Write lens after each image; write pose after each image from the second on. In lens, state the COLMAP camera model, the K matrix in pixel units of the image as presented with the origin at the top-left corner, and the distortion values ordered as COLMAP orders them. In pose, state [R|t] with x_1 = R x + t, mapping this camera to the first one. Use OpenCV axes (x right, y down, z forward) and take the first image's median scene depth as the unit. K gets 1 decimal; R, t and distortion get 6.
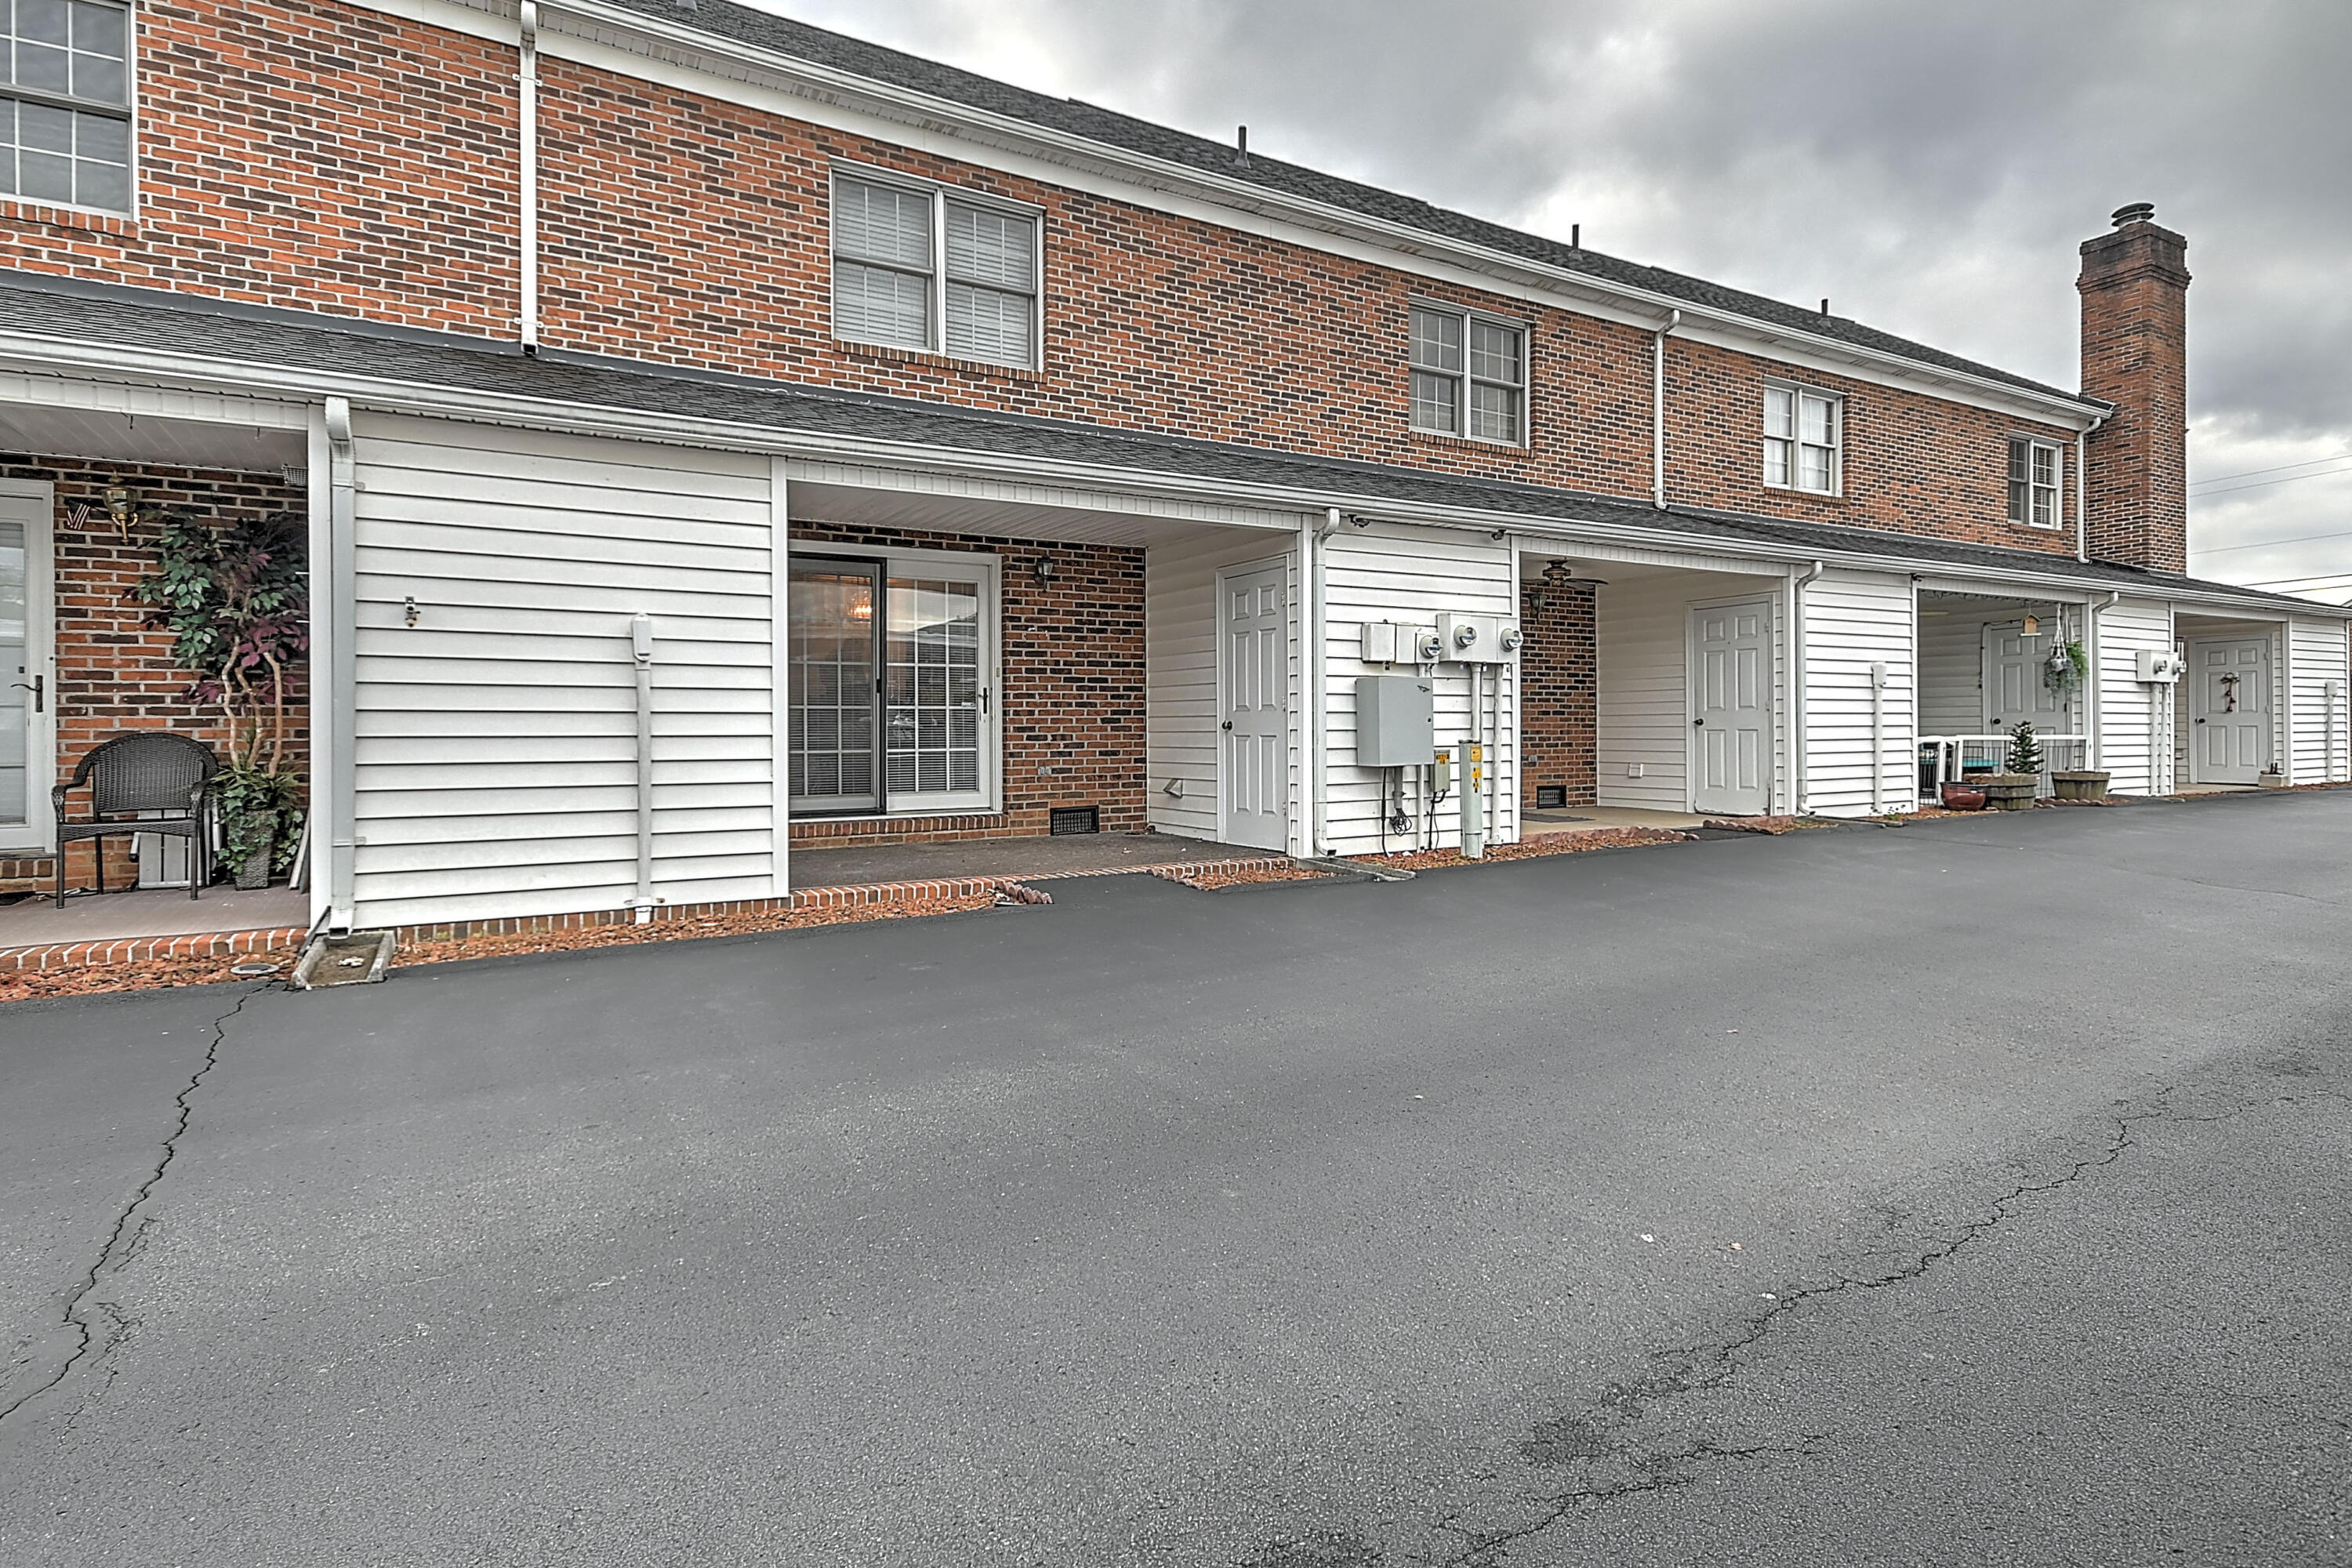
lens RADIAL K [[1154.7, 0, 1129.9], [0, 1154.7, 724.1], [0, 0, 1]] dist [0.027108, -0.004511]
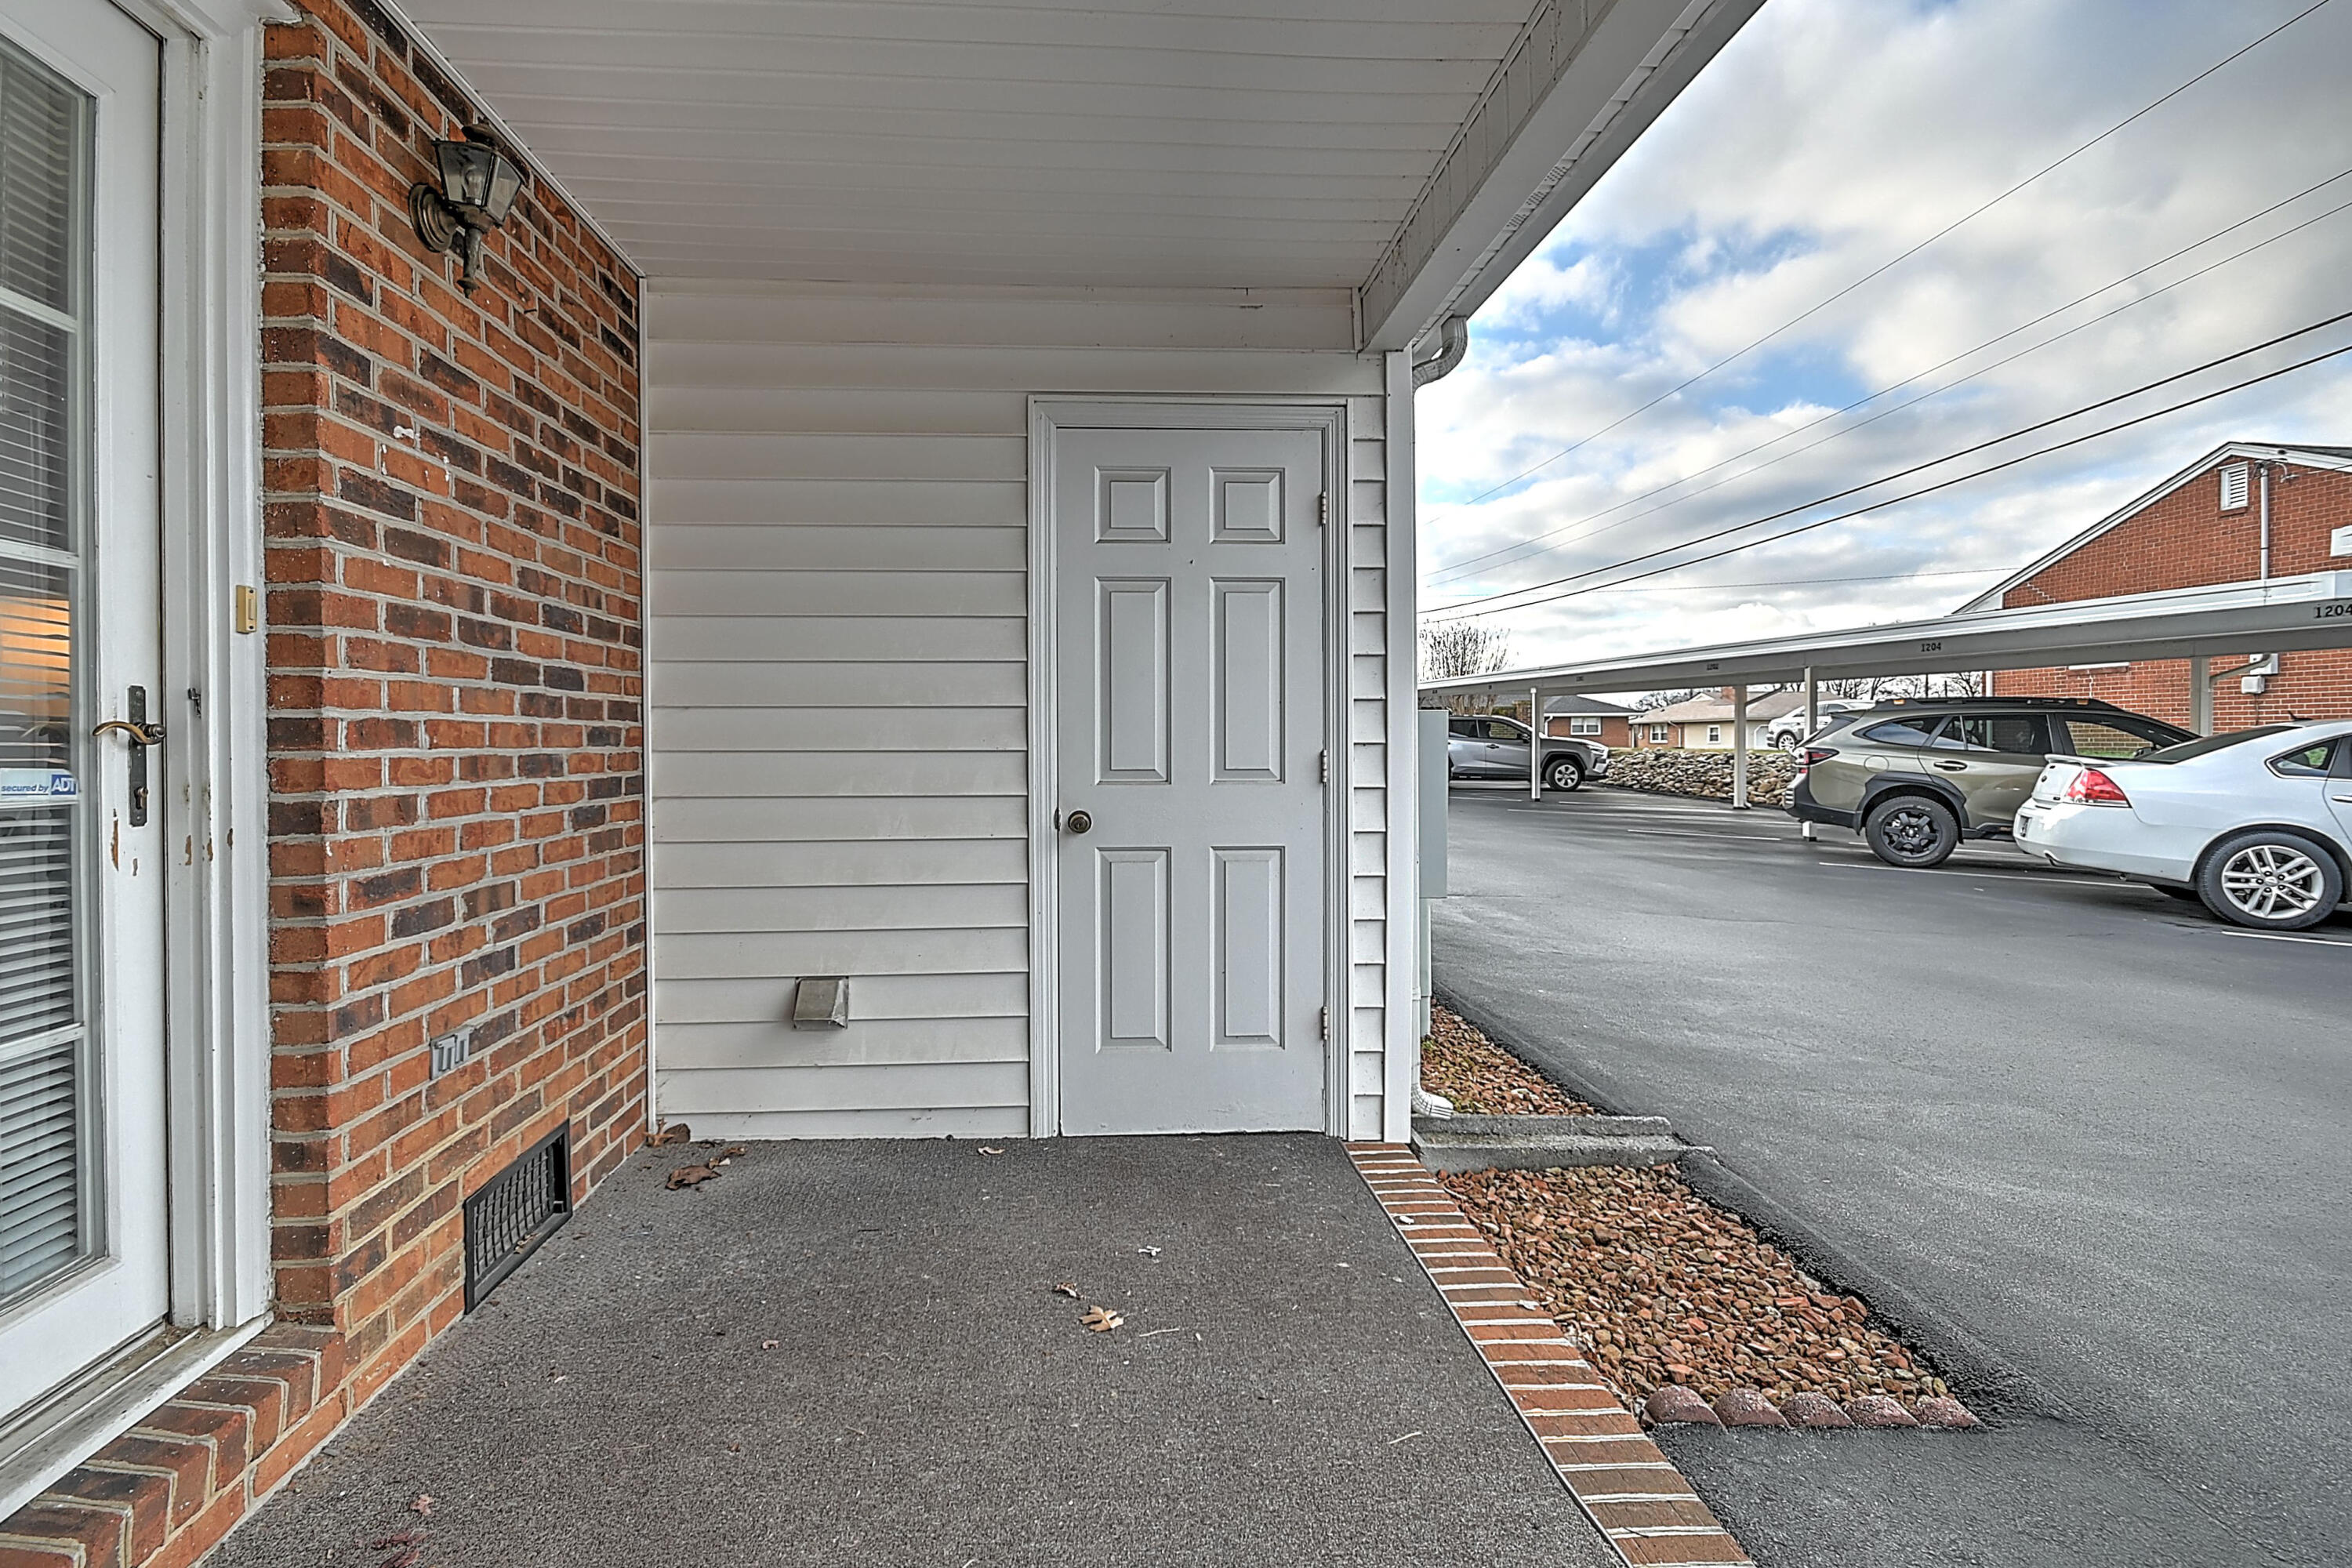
lens RADIAL K [[1089.1, 0, 1116.9], [0, 1089.1, 754.2], [0, 0, 1]] dist [-0.001824, -0.000545]
pose [[0.431070, -0.006320, 0.902296, -0.219585], [0.000943, 0.999978, 0.006554, -0.021949], [-0.902318, -0.001974, 0.431066, 0.801131]]
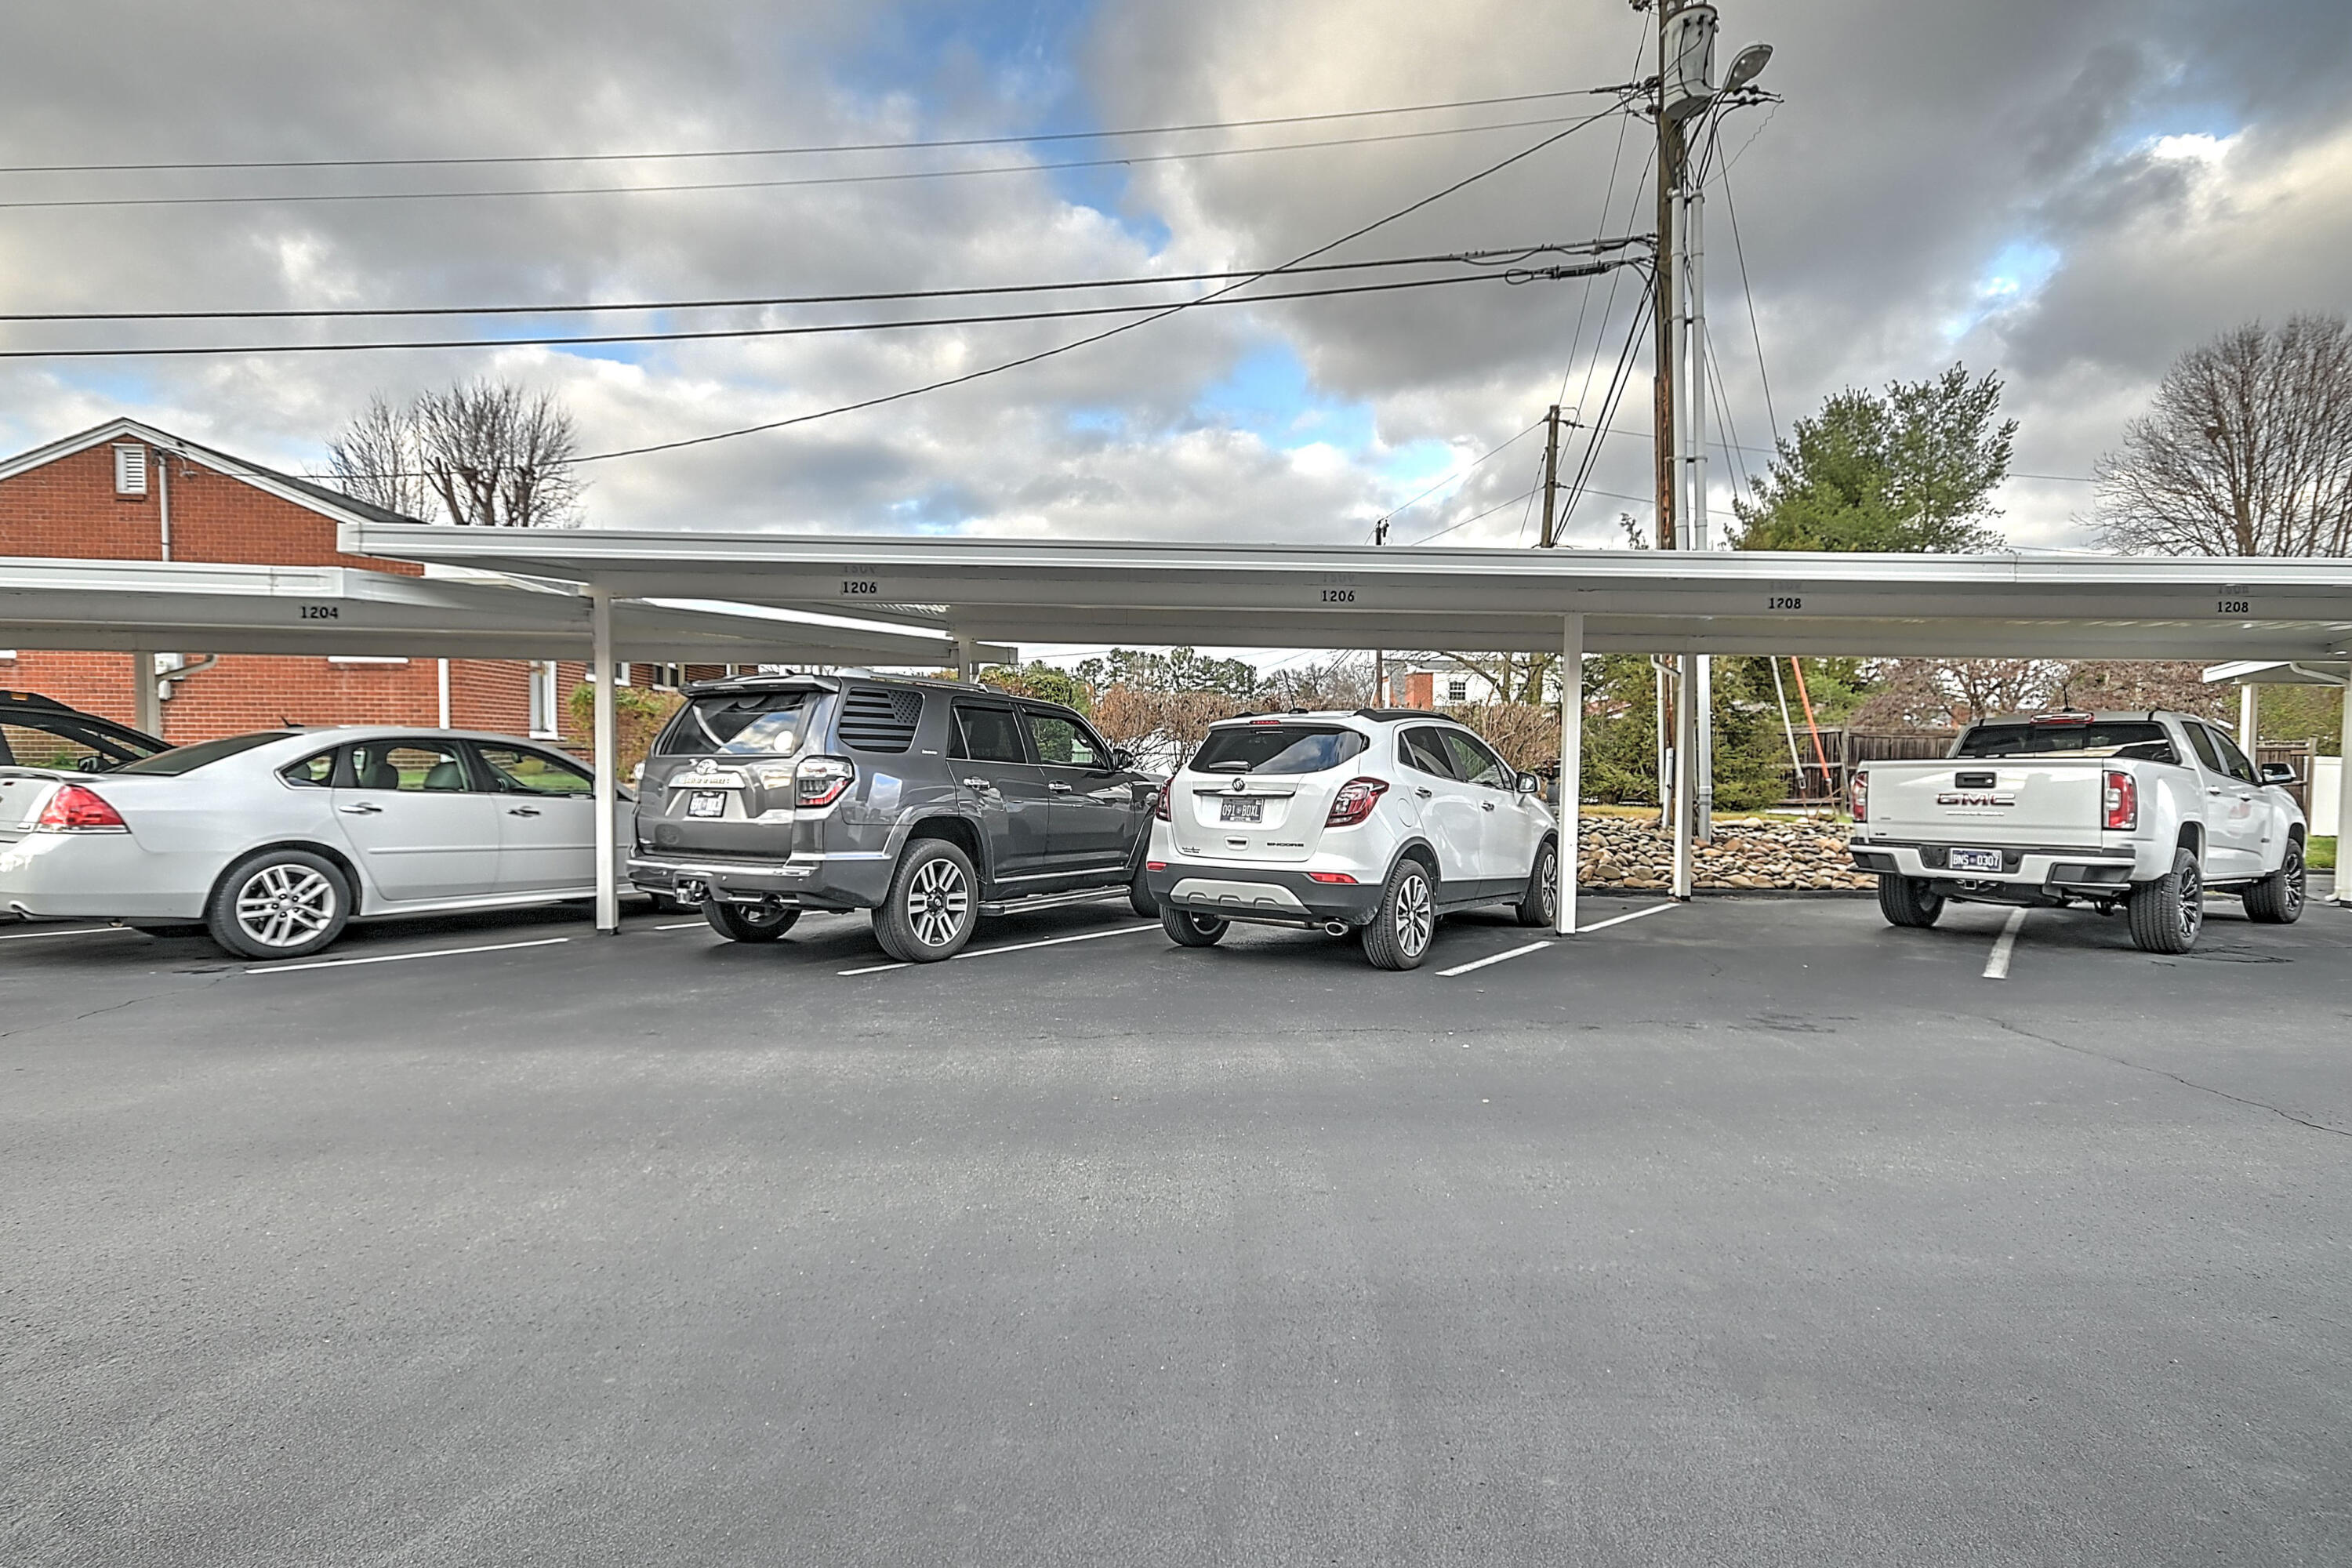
lens RADIAL K [[1154.7, 0, 1167.6], [0, 1154.7, 793.7], [0, 0, 1]] dist [0.027108, -0.004511]
pose [[-0.893022, -0.015401, 0.449750, 0.004366], [-0.000083, 0.999420, 0.034060, -0.022351], [-0.450014, 0.030379, -0.892505, 0.806991]]
